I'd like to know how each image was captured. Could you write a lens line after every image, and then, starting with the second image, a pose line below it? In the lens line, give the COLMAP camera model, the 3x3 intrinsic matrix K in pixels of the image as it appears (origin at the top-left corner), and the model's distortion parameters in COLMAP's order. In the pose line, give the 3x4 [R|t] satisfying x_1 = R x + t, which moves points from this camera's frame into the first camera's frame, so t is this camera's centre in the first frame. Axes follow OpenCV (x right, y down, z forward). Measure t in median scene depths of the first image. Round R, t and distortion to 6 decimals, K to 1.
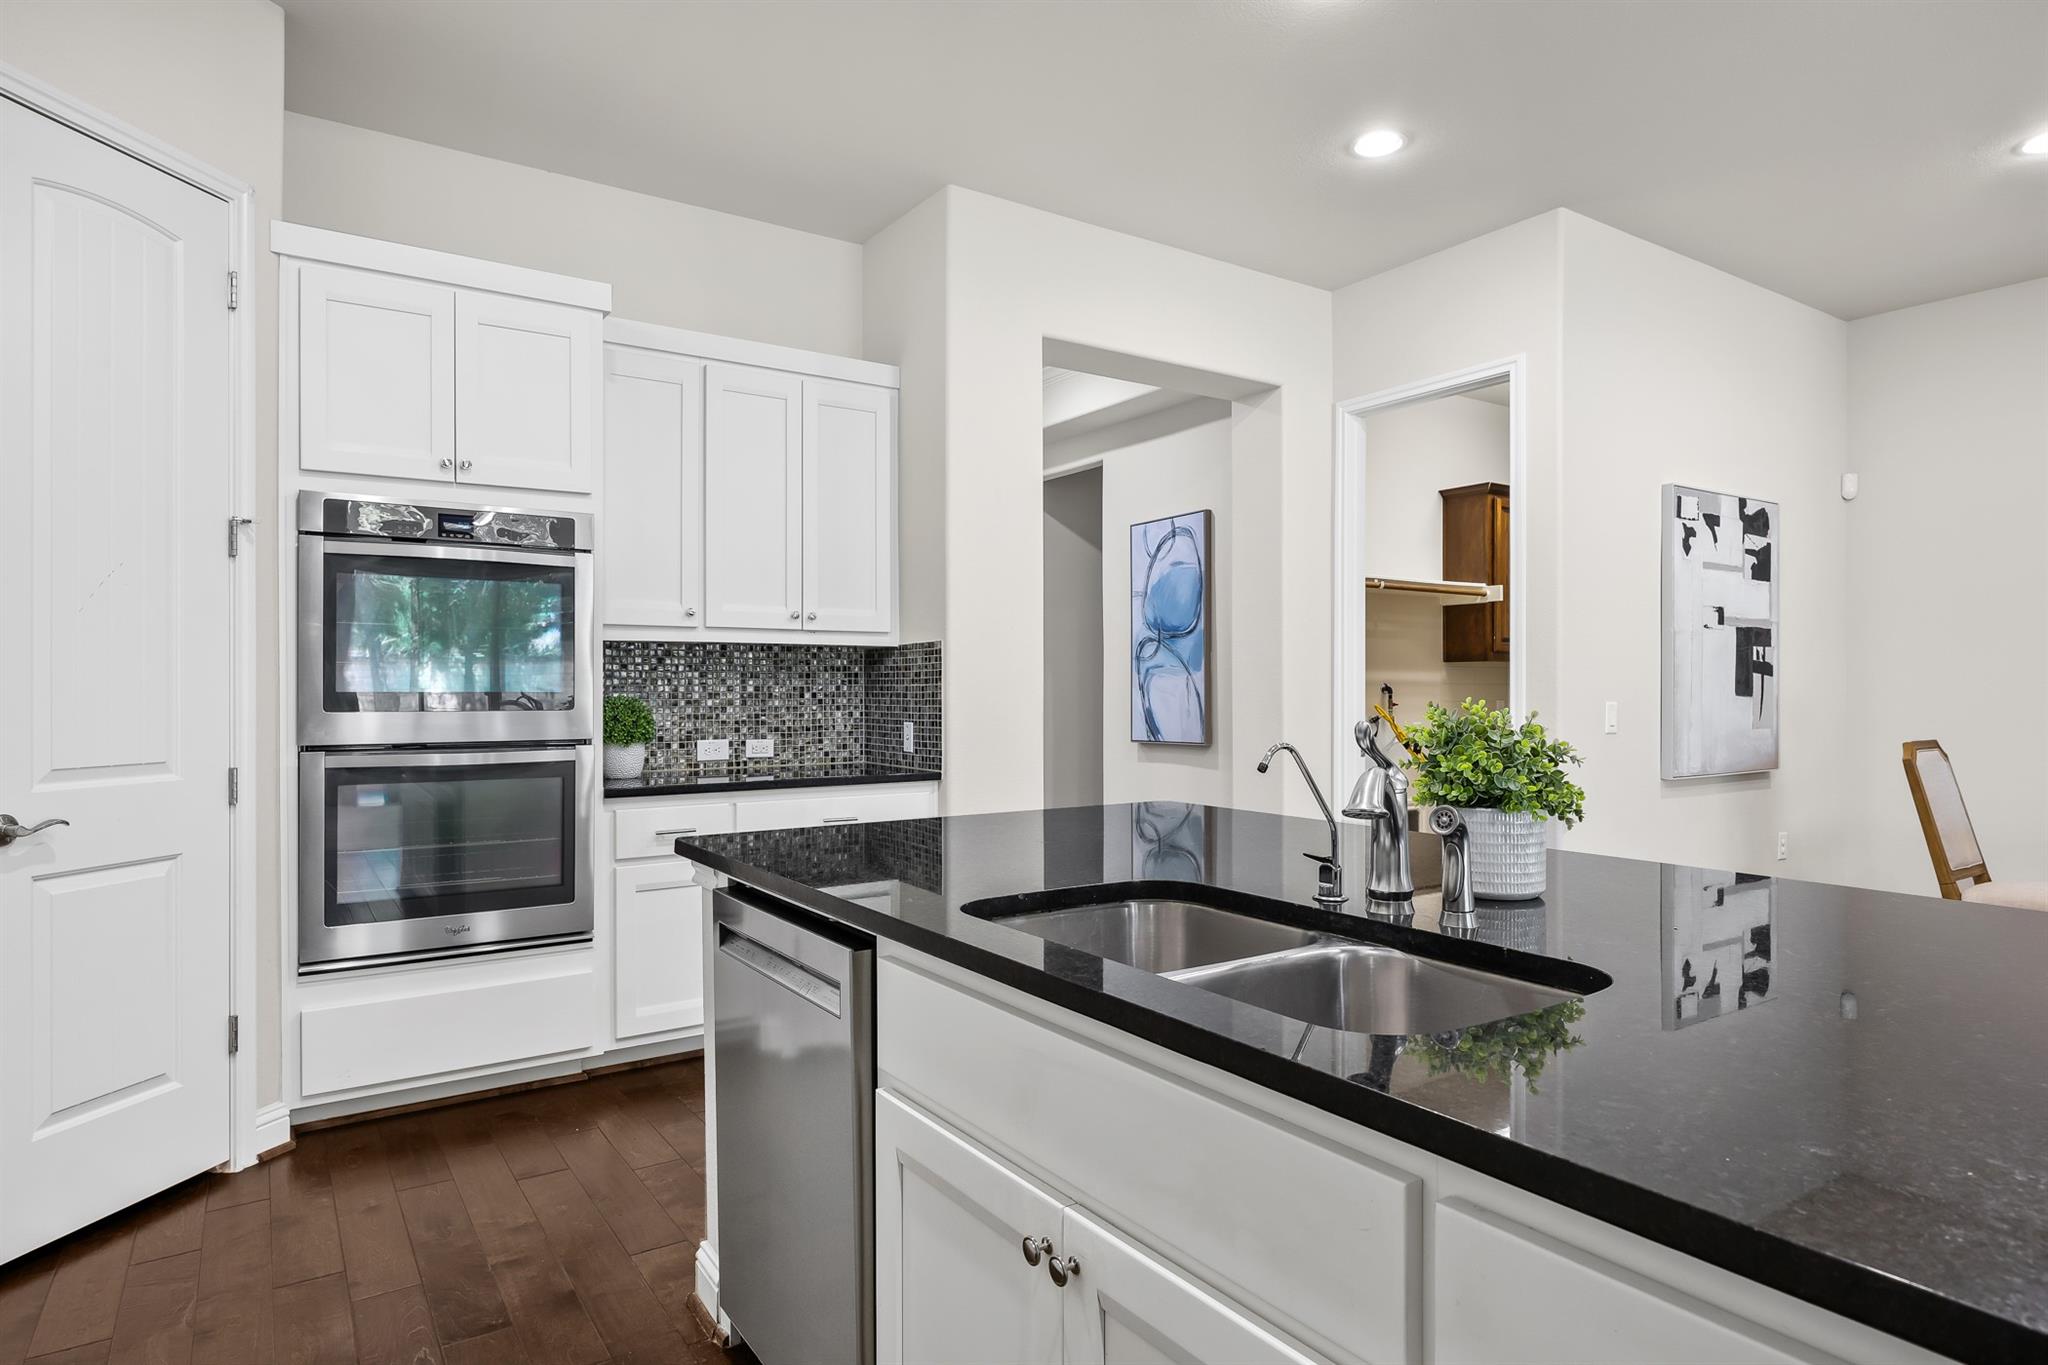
lens RADIAL K [[1170.0, 0, 1031.1], [0, 1170.0, 680.9], [0, 0, 1]] dist [0.002520, 0.000078]
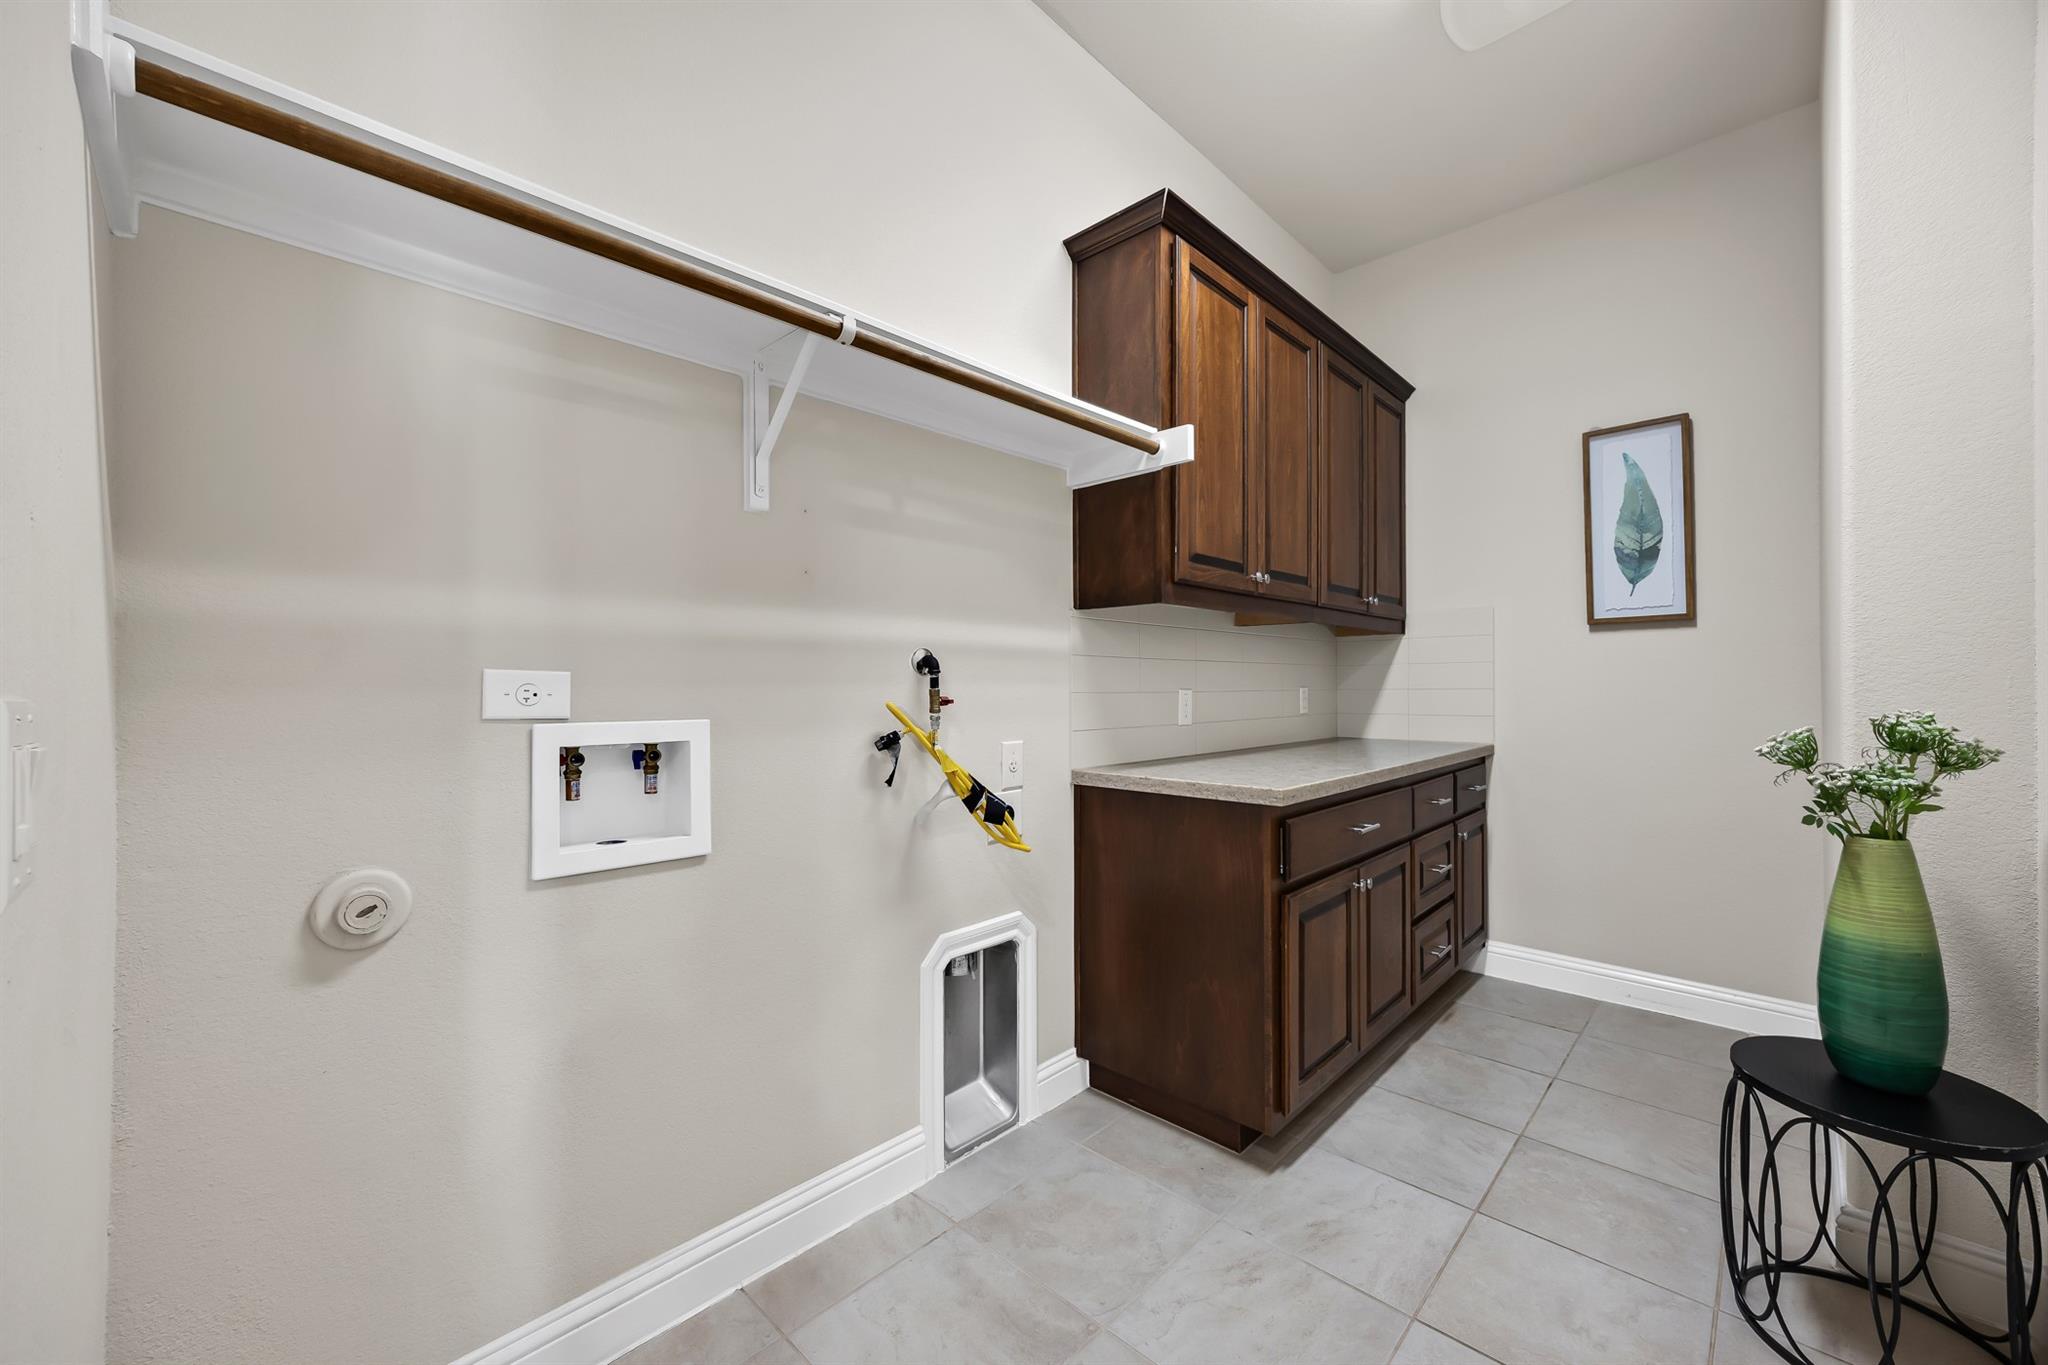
lens RADIAL K [[791.6, 0, 1033.4], [0, 791.6, 679.0], [0, 0, 1]] dist [0.001784, 0.000292]
pose [[0.978846, -0.002917, 0.204576, 0.280574], [0.003009, 0.999995, -0.000140, 0.012504], [-0.204574, 0.000753, 0.978851, 0.715376]]
